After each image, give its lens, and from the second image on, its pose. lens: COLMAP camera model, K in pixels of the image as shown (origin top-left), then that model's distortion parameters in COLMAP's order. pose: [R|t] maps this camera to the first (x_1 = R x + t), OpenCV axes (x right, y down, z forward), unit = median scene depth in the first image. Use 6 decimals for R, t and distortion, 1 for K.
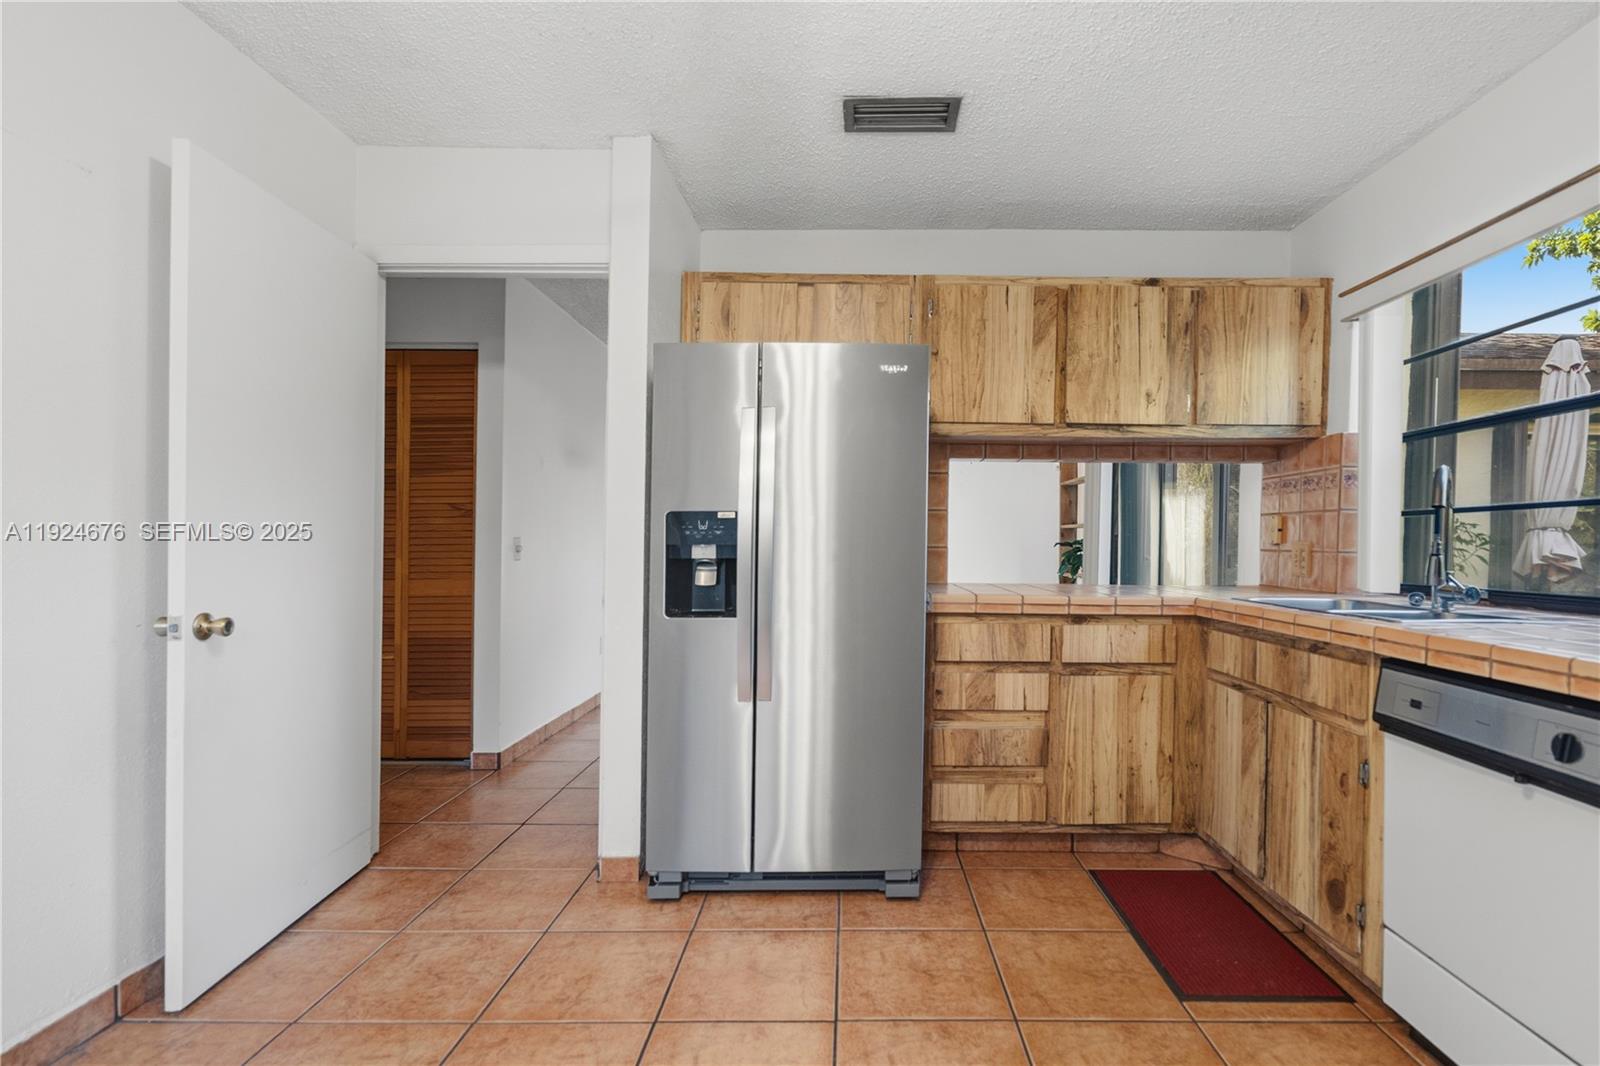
lens RADIAL K [[758.0, 0, 853.3], [0, 758.0, 555.4], [0, 0, 1]] dist [0.000158, -0.000026]
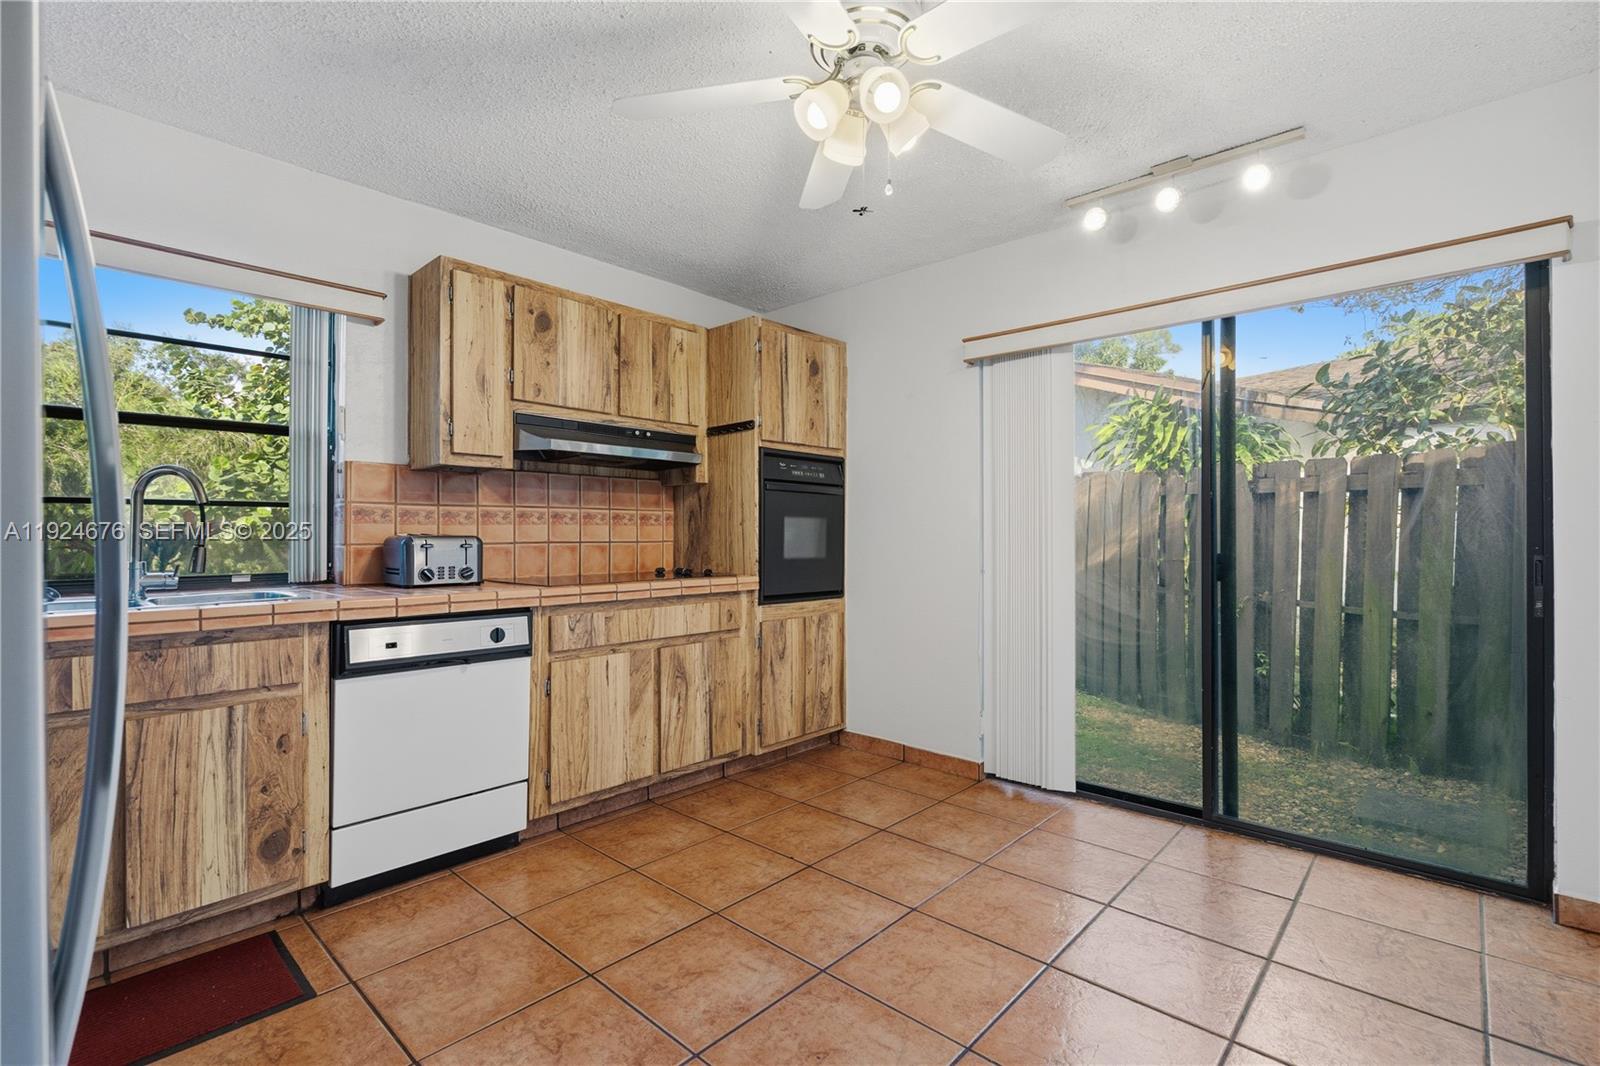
lens RADIAL K [[743.4, 0, 804.1], [0, 743.4, 531.3], [0, 0, 1]] dist [-0.001971, 0.000753]
pose [[-0.730874, -0.002673, 0.682507, -0.492001], [0.005938, 0.999930, 0.010275, -0.021445], [-0.682487, 0.011562, -0.730807, 0.887619]]
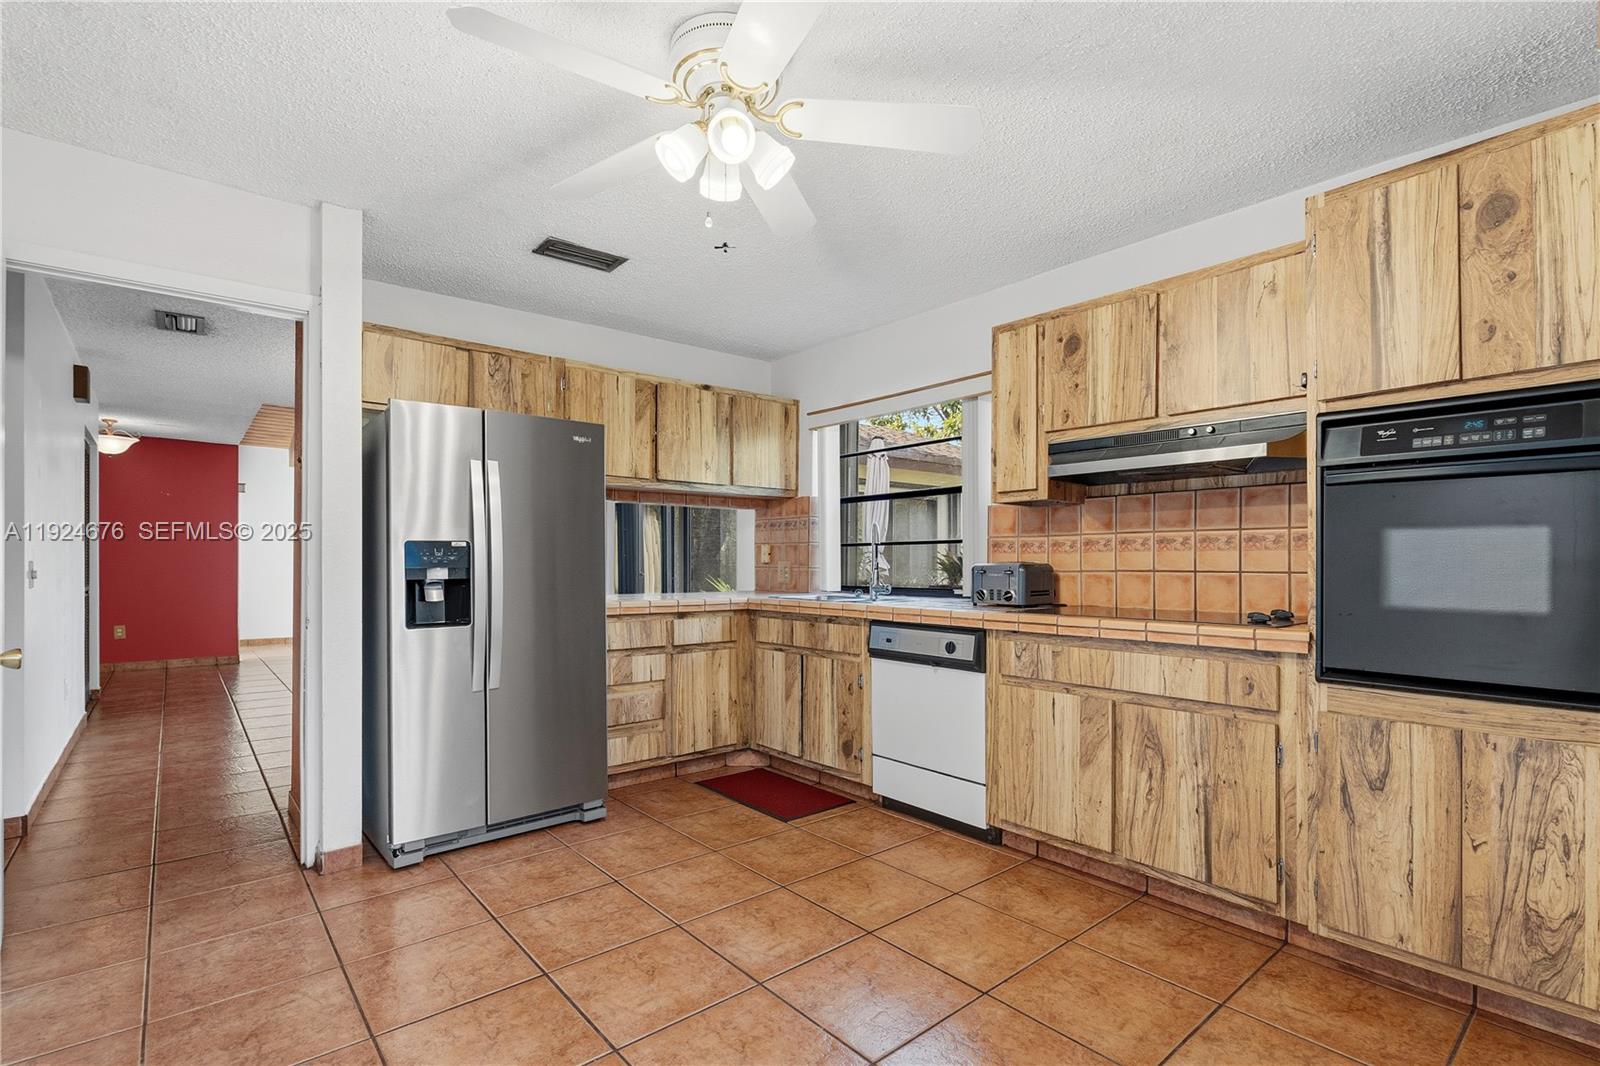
lens RADIAL K [[743.4, 0, 772.3], [0, 743.4, 560.8], [0, 0, 1]] dist [-0.001971, 0.000753]
pose [[0.784692, -0.006092, 0.619856, -0.466310], [0.014983, 0.999846, -0.009140, -0.006250], [-0.619705, 0.016459, 0.784663, -0.249227]]
